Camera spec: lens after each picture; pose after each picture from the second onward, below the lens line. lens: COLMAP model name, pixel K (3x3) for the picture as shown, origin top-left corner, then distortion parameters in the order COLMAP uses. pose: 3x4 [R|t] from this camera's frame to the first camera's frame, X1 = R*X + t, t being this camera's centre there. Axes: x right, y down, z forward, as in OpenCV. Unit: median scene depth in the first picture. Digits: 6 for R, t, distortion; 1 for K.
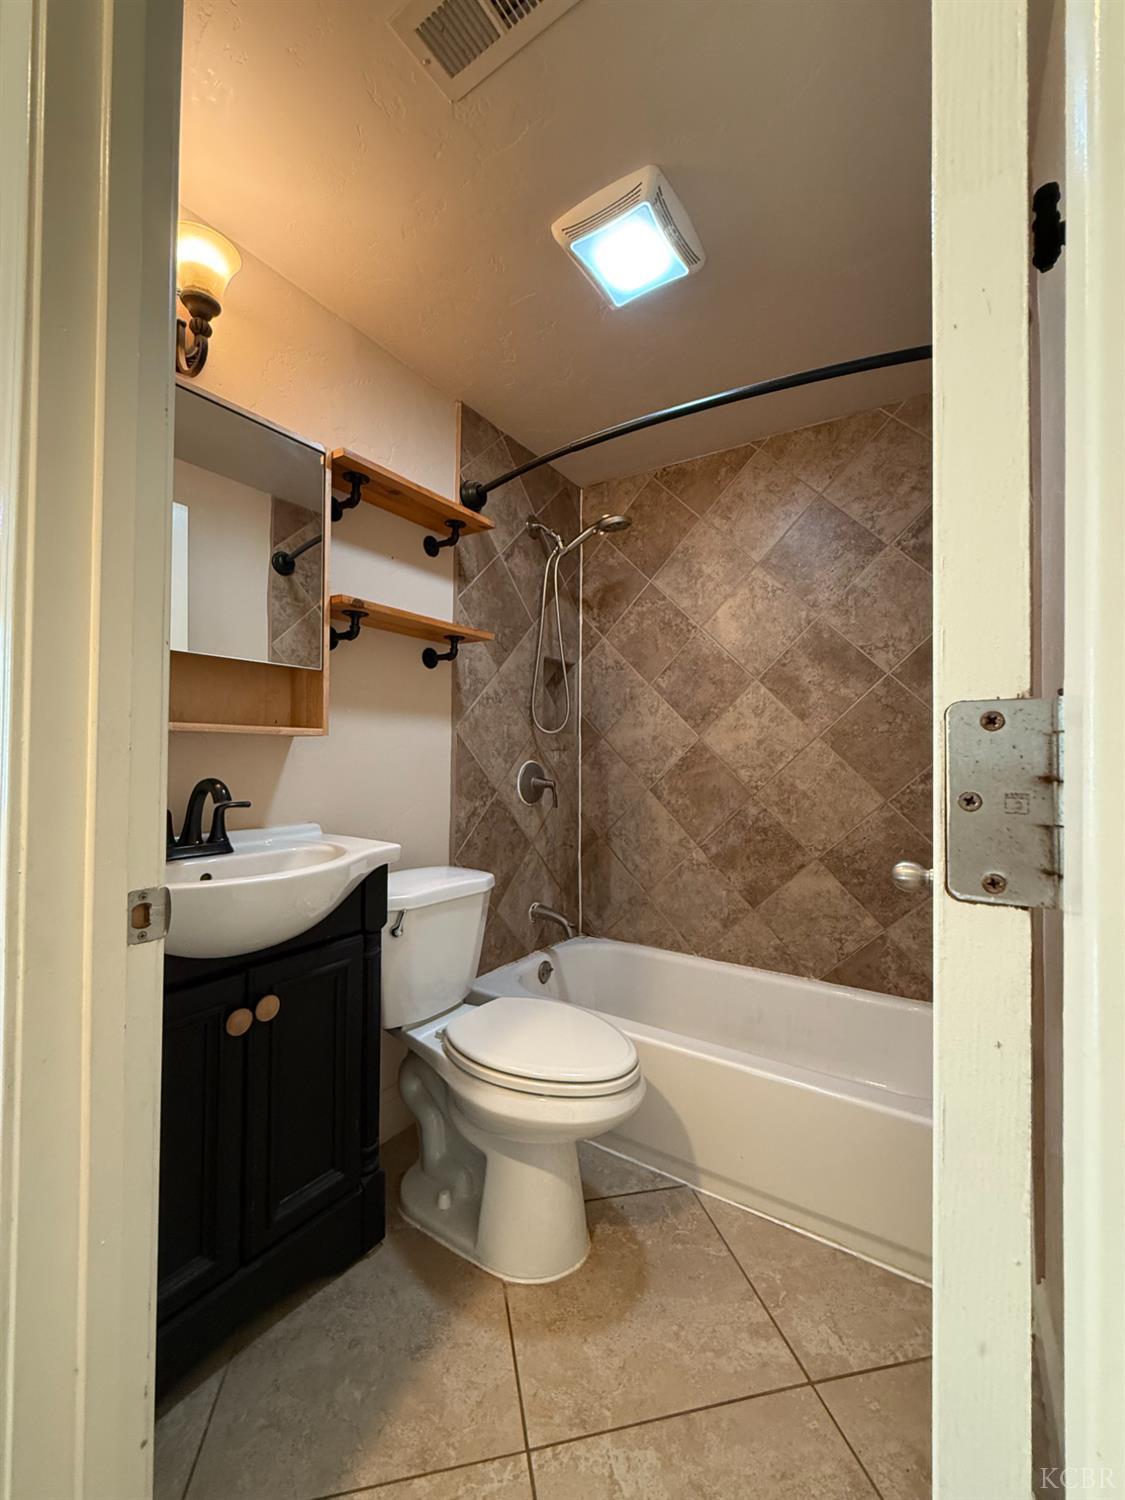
lens RADIAL K [[600.7, 0, 562.9], [0, 600.7, 750.6], [0, 0, 1]] dist [-0.002093, 0.000916]
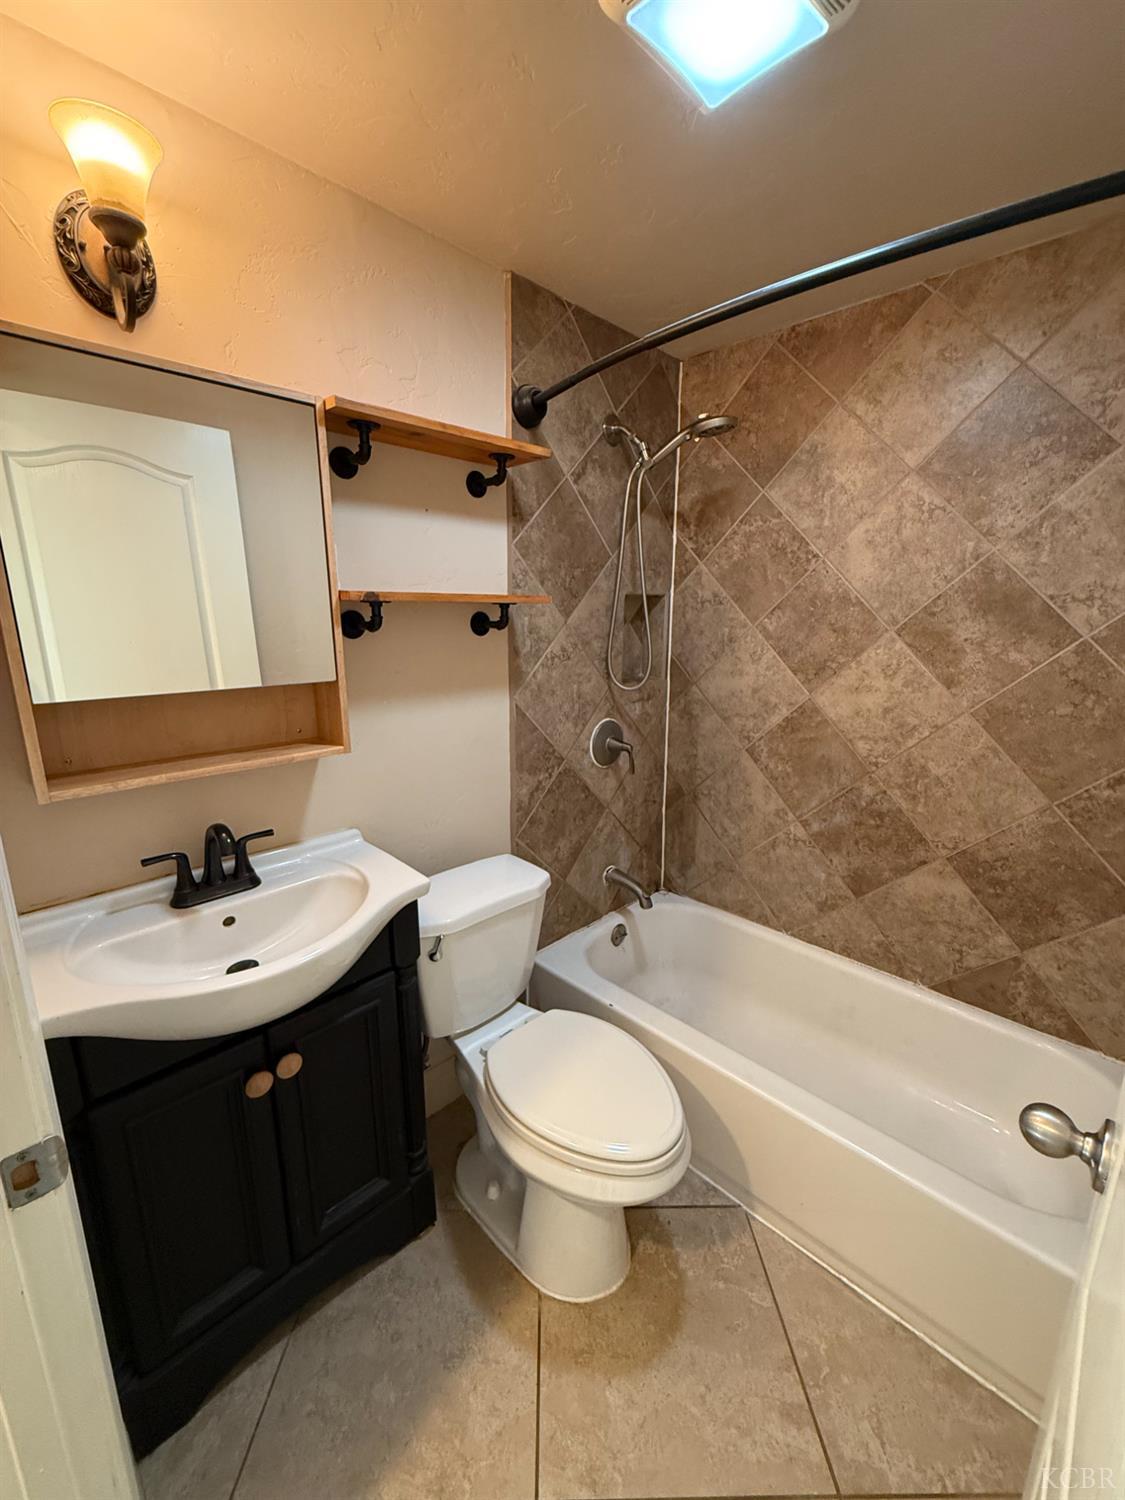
lens RADIAL K [[600.7, 0, 563.2], [0, 600.7, 749.6], [0, 0, 1]] dist [-0.002093, 0.000916]
pose [[0.980434, 0.038860, -0.192972, 0.066154], [0.006928, 0.972901, 0.231118, -0.168236], [0.196724, -0.227933, 0.953596, 0.150430]]
